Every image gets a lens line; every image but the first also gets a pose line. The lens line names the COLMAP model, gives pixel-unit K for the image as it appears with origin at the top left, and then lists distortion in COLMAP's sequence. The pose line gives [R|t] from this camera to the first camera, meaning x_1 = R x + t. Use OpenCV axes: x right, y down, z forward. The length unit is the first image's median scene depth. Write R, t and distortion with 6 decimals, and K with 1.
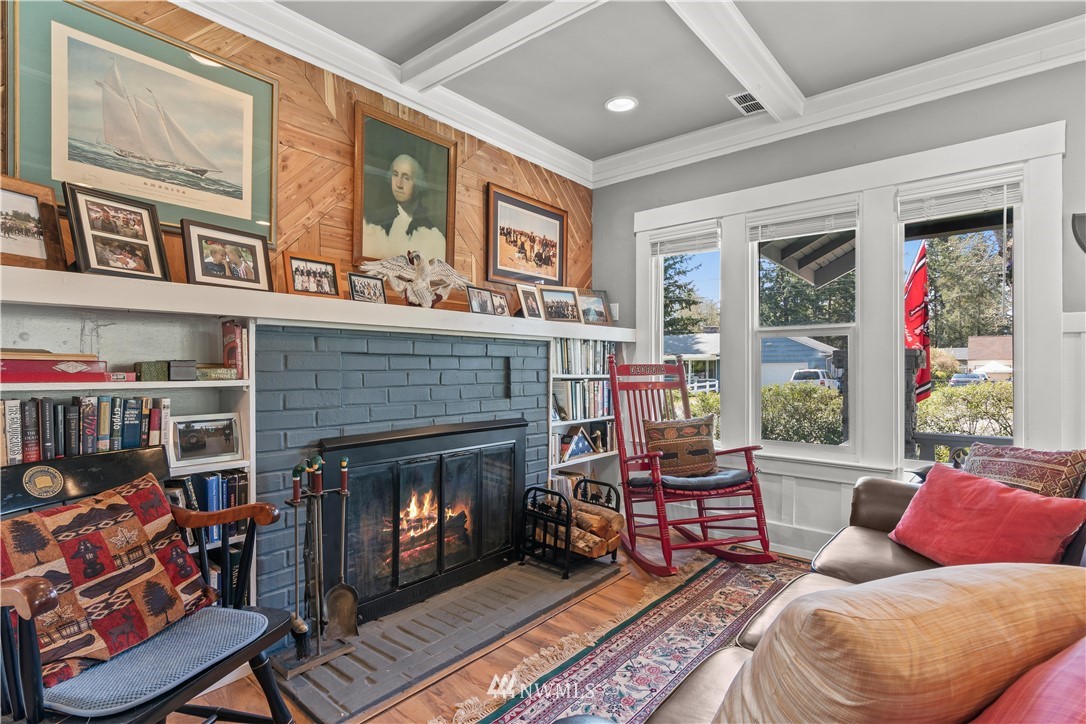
lens RADIAL K [[535.8, 0, 535.6], [0, 535.8, 378.6], [0, 0, 1]] dist [0.001016, 0.000298]
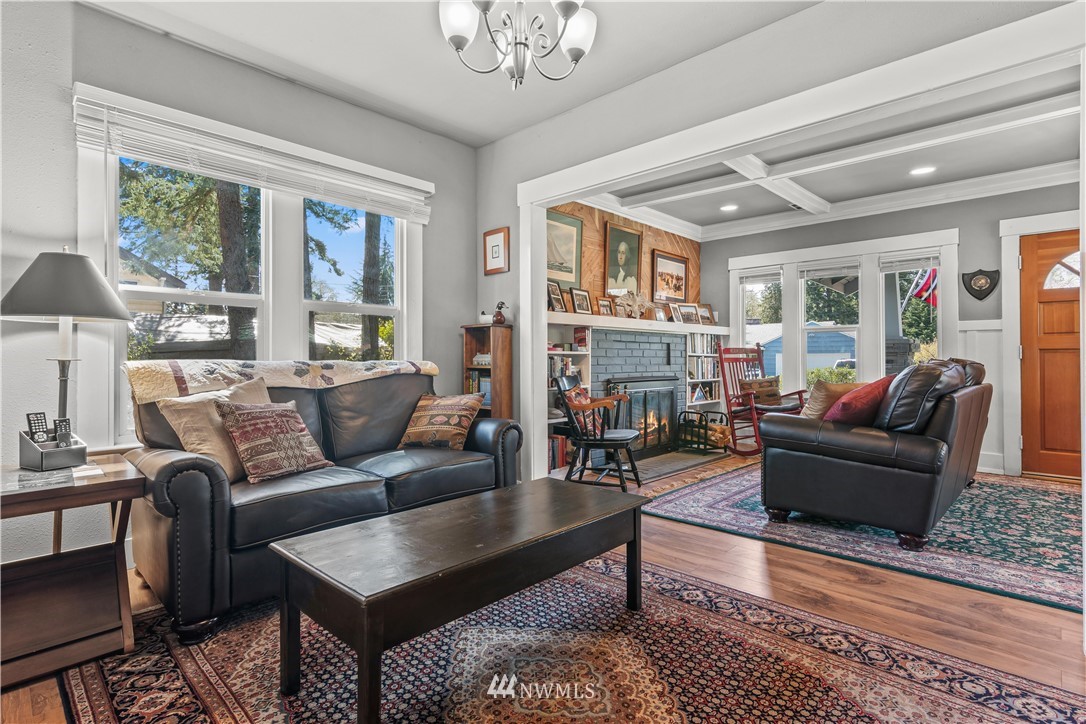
lens RADIAL K [[524.4, 0, 540.8], [0, 524.4, 362.3], [0, 0, 1]] dist [0.000694, 0.000892]
pose [[0.997821, 0.001502, -0.065958, -0.354723], [-0.002366, 0.999912, -0.013023, 0.048890], [0.065933, 0.013151, 0.997737, -0.816378]]
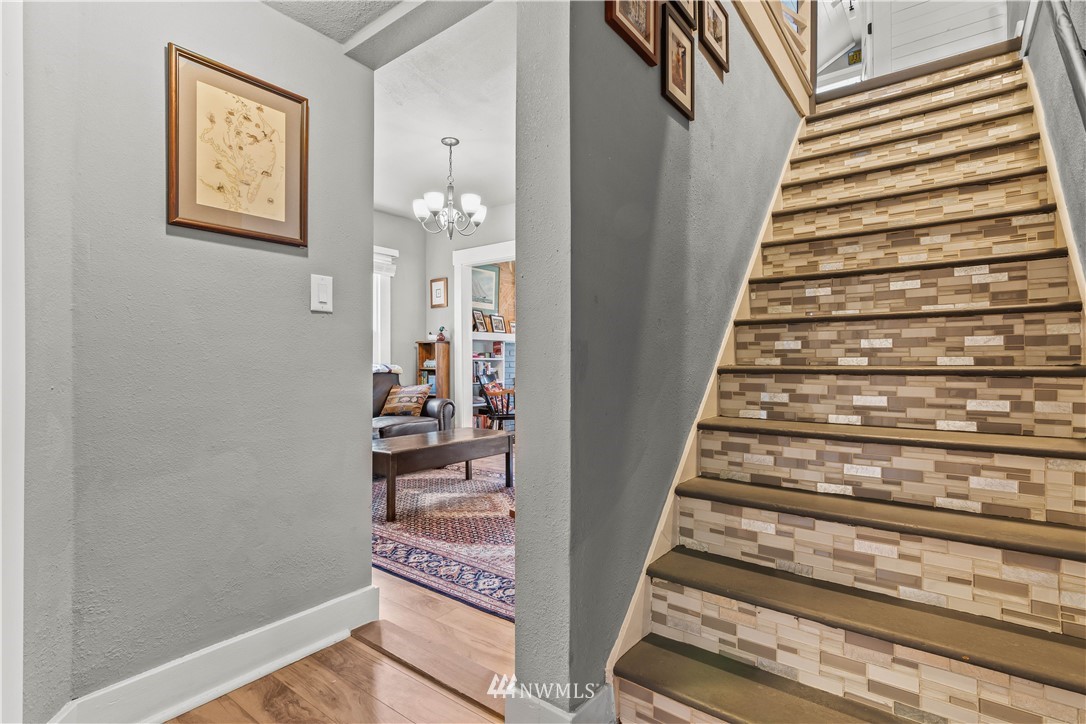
lens RADIAL K [[524.4, 0, 540.8], [0, 524.4, 362.3], [0, 0, 1]] dist [0.000694, 0.000892]
pose [[0.998974, -0.000530, 0.045280, -0.263376], [0.001506, 0.999767, -0.021521, 0.062197], [-0.045258, 0.021568, 0.998742, -1.468782]]
